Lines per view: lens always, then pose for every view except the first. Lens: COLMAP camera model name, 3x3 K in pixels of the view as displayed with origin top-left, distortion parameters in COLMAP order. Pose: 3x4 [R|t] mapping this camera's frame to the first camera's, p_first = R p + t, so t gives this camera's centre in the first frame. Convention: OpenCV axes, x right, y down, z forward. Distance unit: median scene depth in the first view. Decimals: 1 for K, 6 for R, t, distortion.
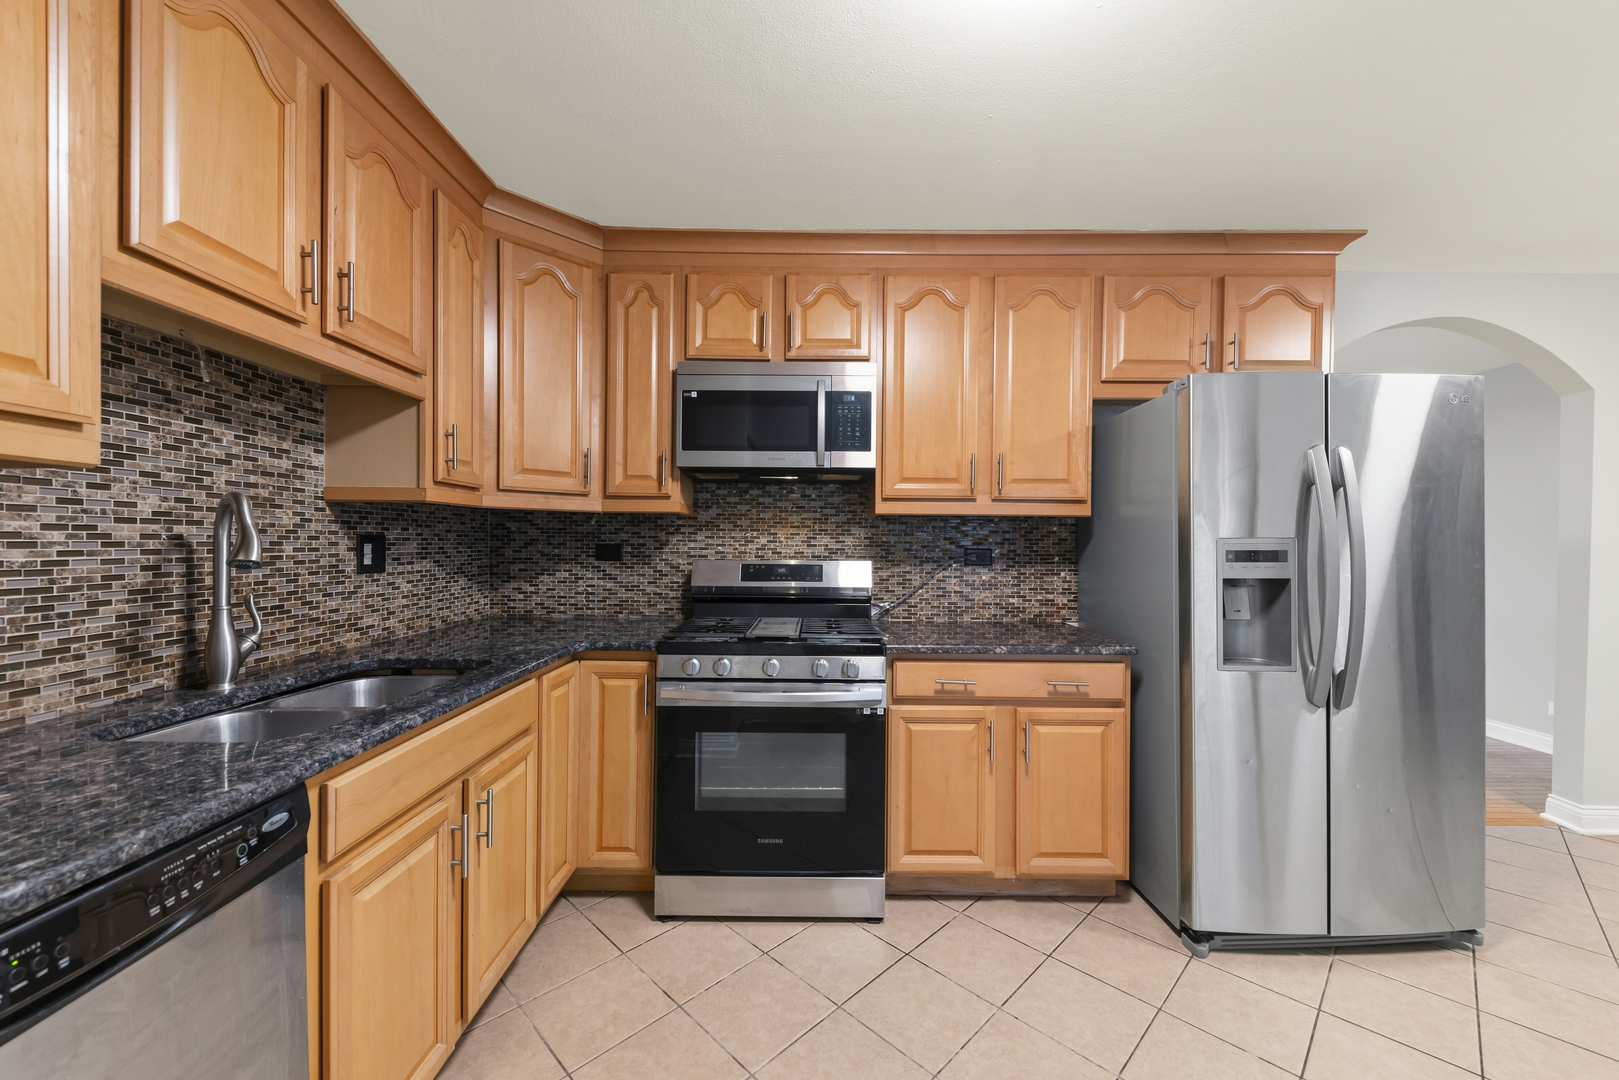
lens RADIAL K [[625.7, 0, 807.9], [0, 625.7, 548.9], [0, 0, 1]] dist [0.017218, -0.008257]
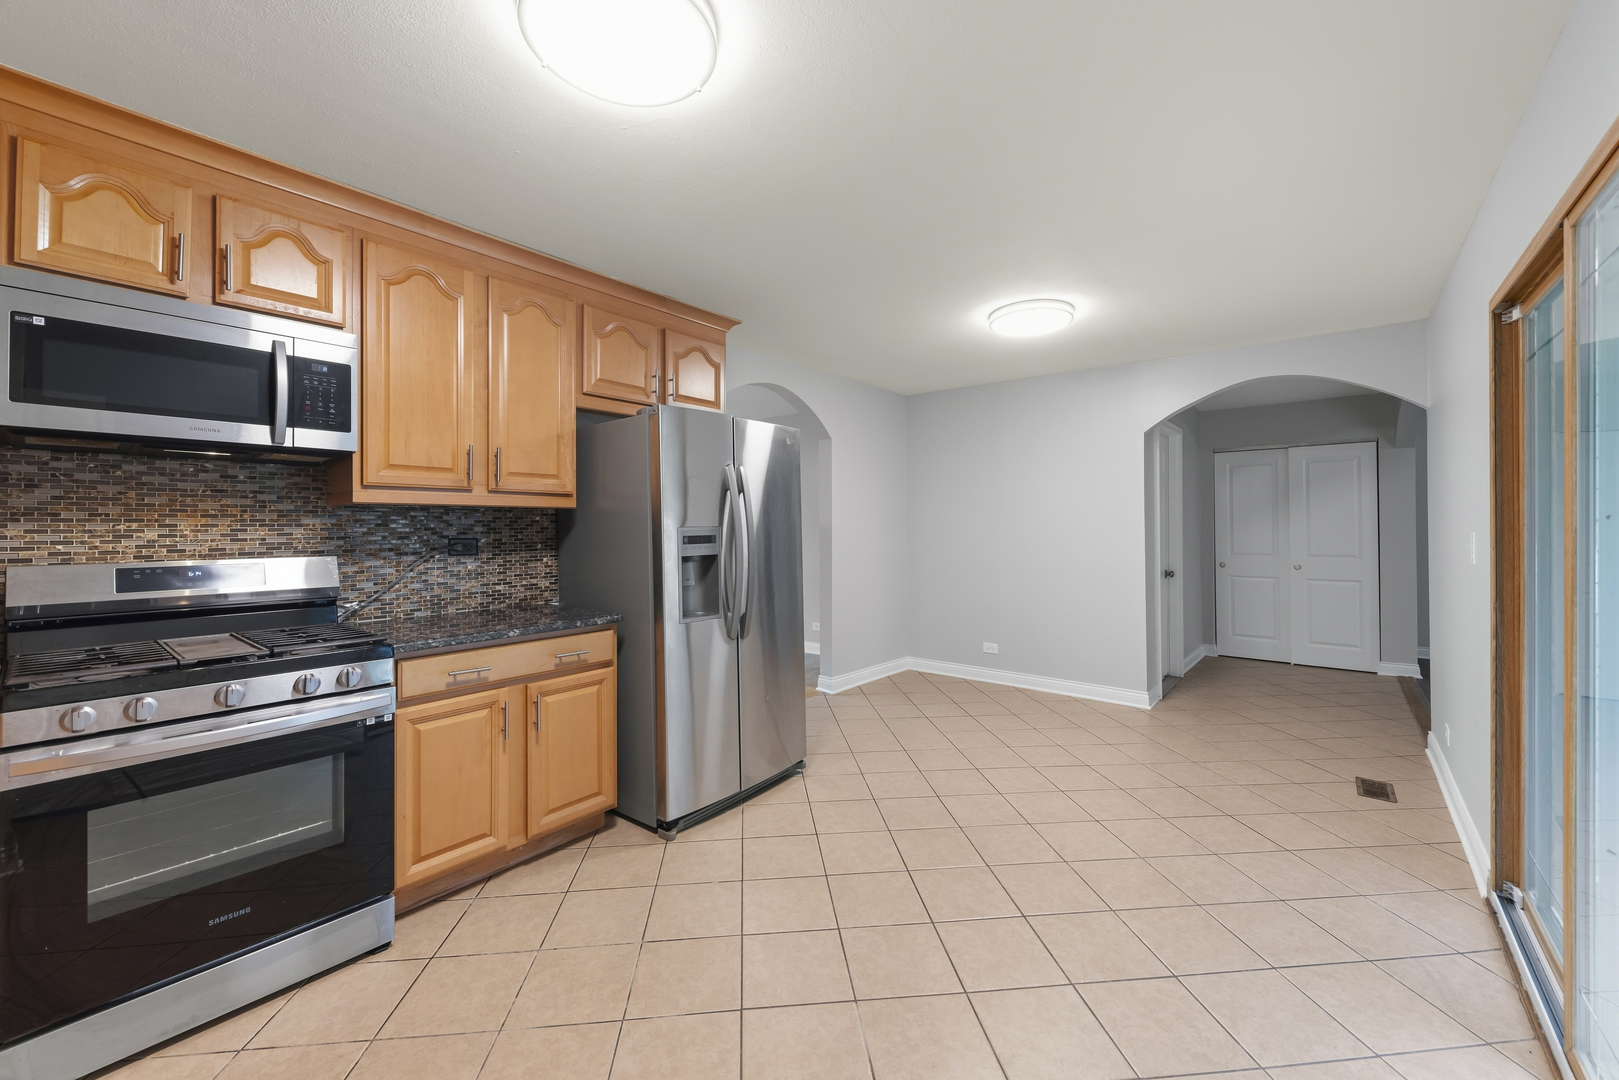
lens RADIAL K [[639.5, 0, 812.3], [0, 639.5, 520.2], [0, 0, 1]] dist [0.007298, -0.000121]
pose [[0.625987, -0.003181, 0.779827, -0.203567], [0.018354, 0.999775, -0.010655, -0.009624], [-0.779618, 0.020983, 0.625904, -0.078809]]
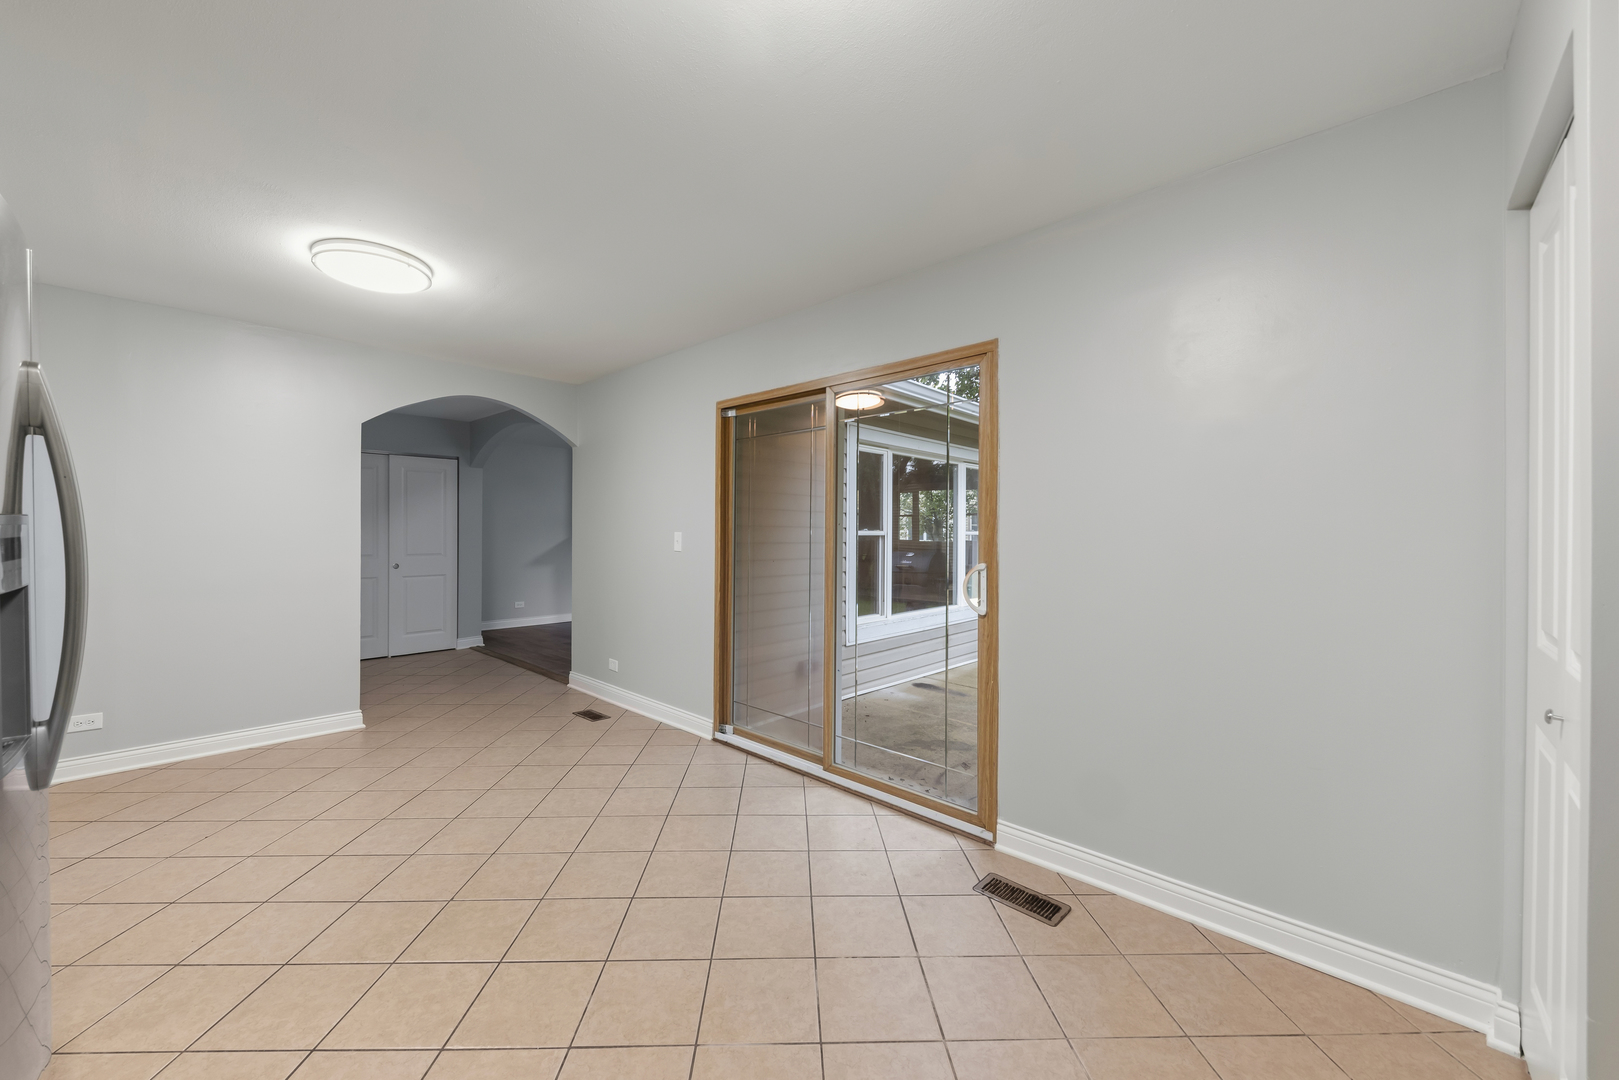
lens RADIAL K [[616.7, 0, 809.9], [0, 616.7, 534.7], [0, 0, 1]] dist [0.001489, -0.000208]
pose [[-0.731152, -0.016138, 0.682024, -0.115305], [-0.002250, 0.999772, 0.021246, -0.010979], [-0.682211, 0.013999, -0.731021, 0.743736]]
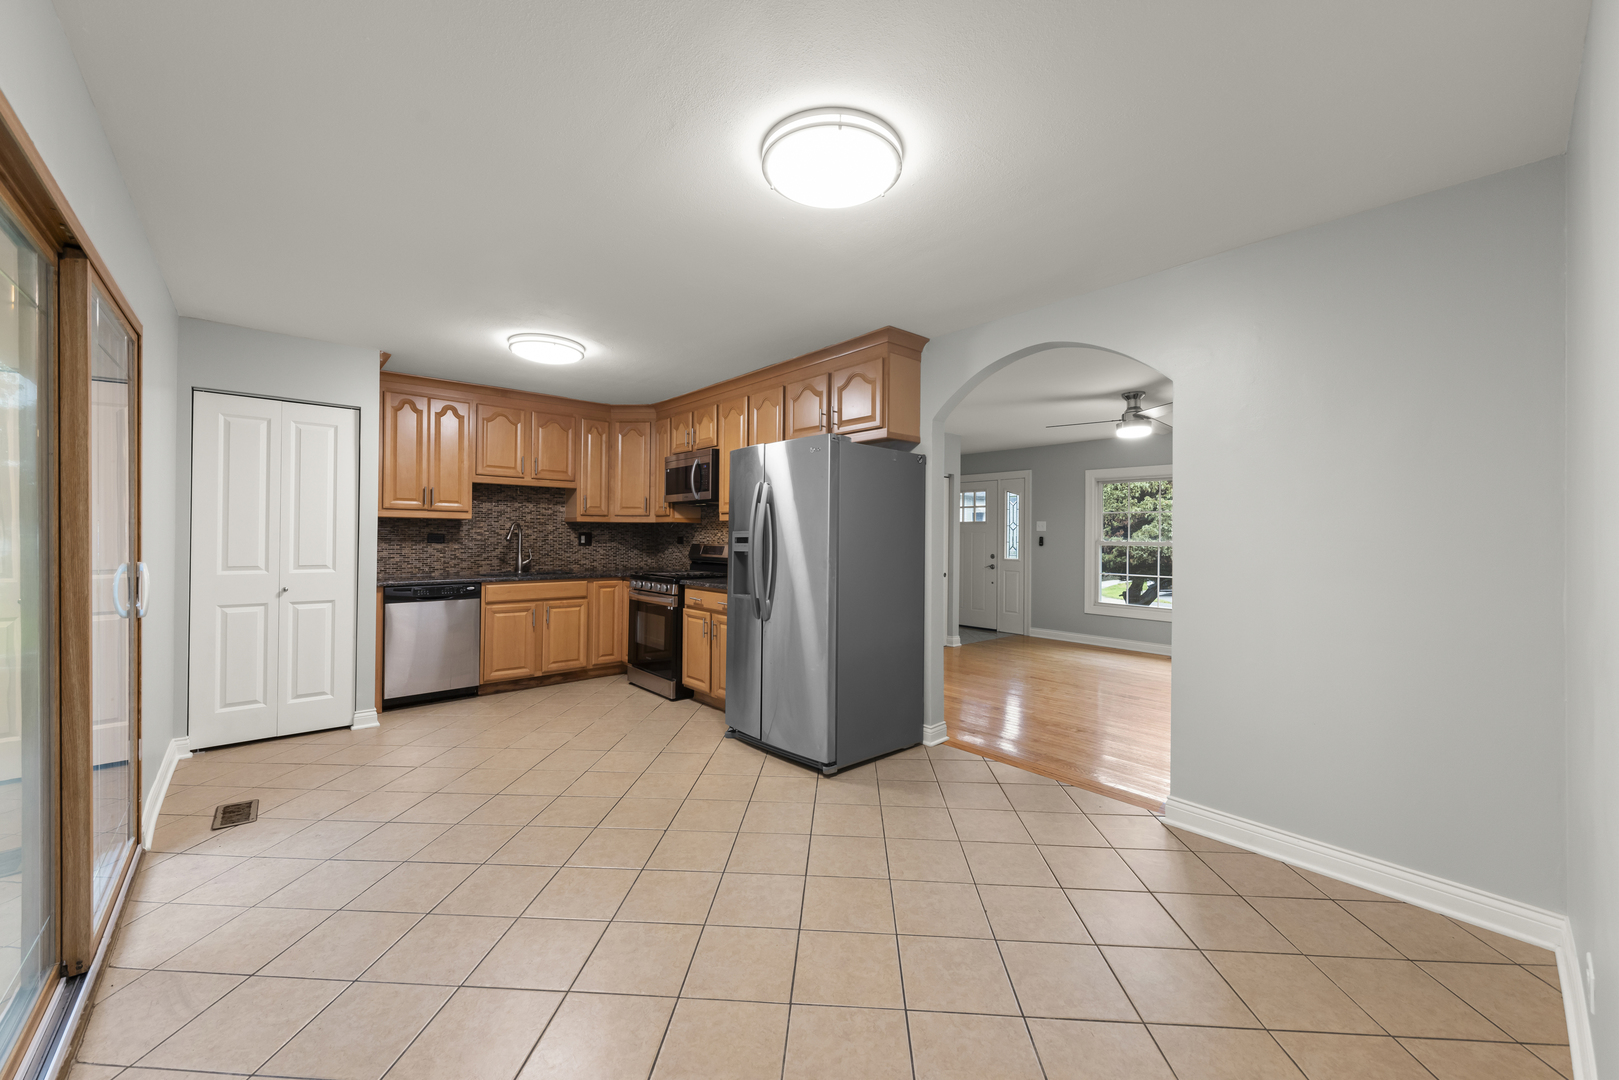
lens RADIAL K [[616.7, 0, 809.9], [0, 616.7, 534.7], [0, 0, 1]] dist [0.001489, -0.000208]
pose [[0.663682, -0.005359, -0.747996, 1.879588], [-0.011562, 0.999781, -0.017421, 0.021390], [0.747925, 0.020211, 0.663475, -0.106749]]
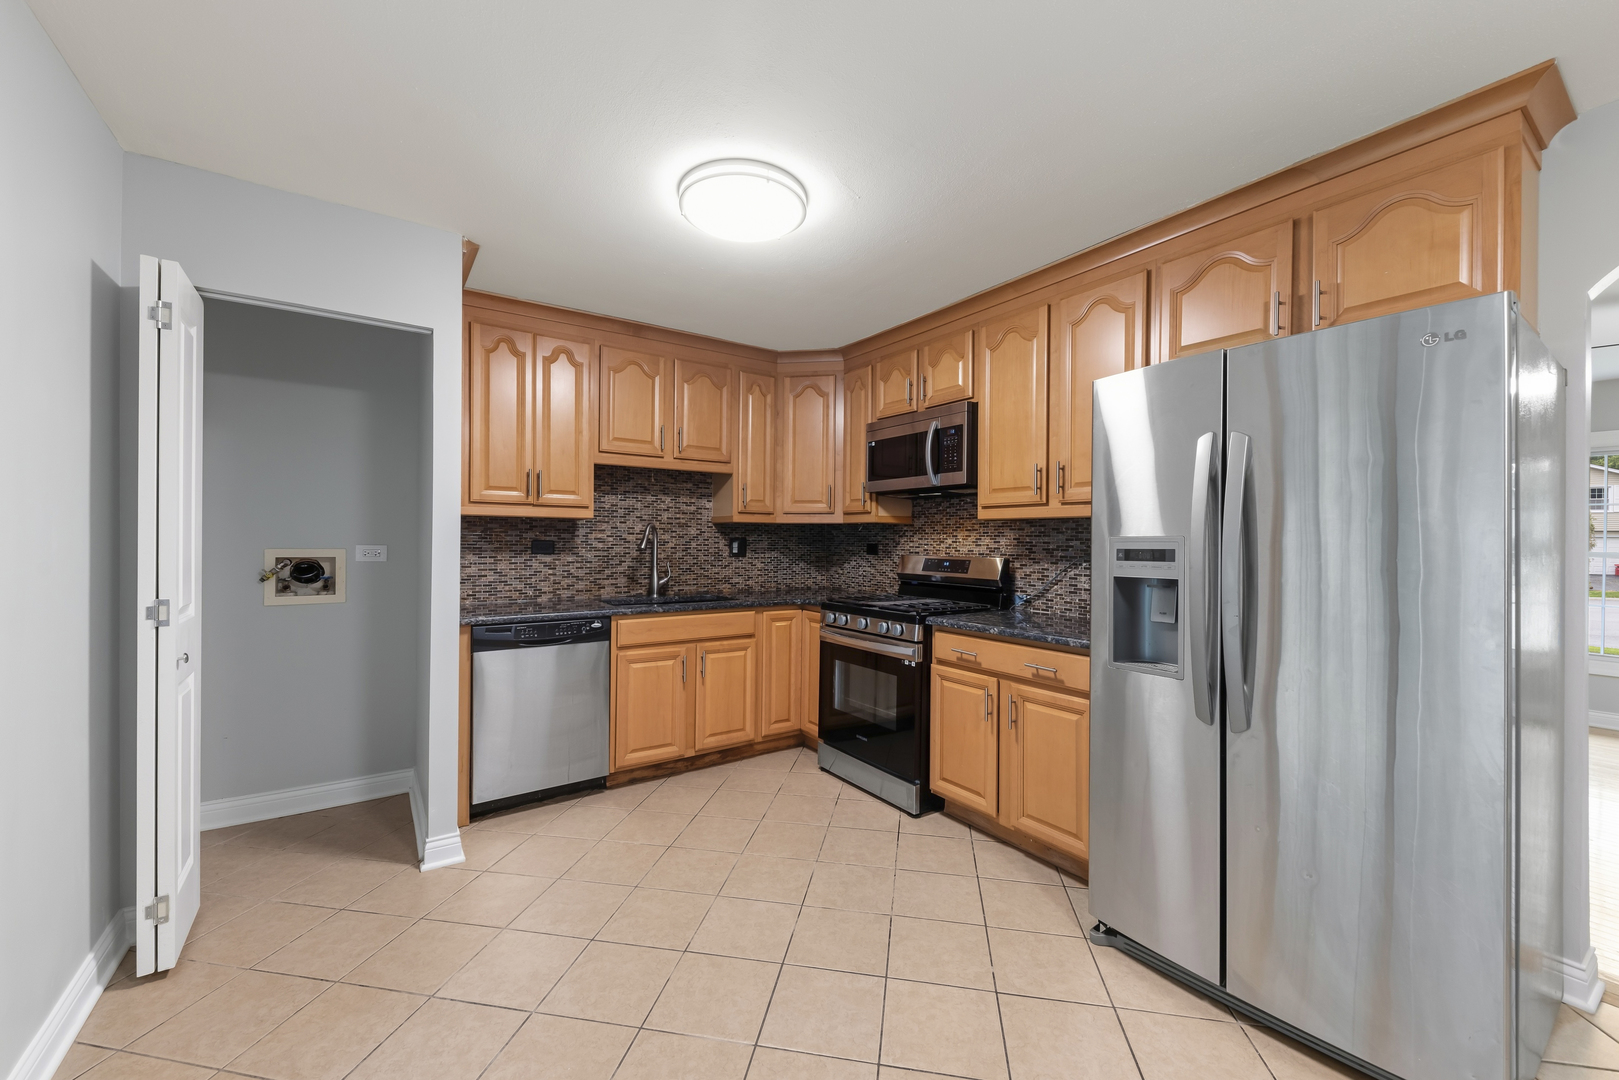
lens RADIAL K [[634.8, 0, 804.3], [0, 634.8, 541.9], [0, 0, 1]] dist [0.001206, 0.000108]
pose [[0.564180, -0.001033, -0.825651, 0.999923], [-0.013128, 0.999862, -0.010221, 0.006764], [0.825547, 0.016605, 0.564088, 0.007758]]
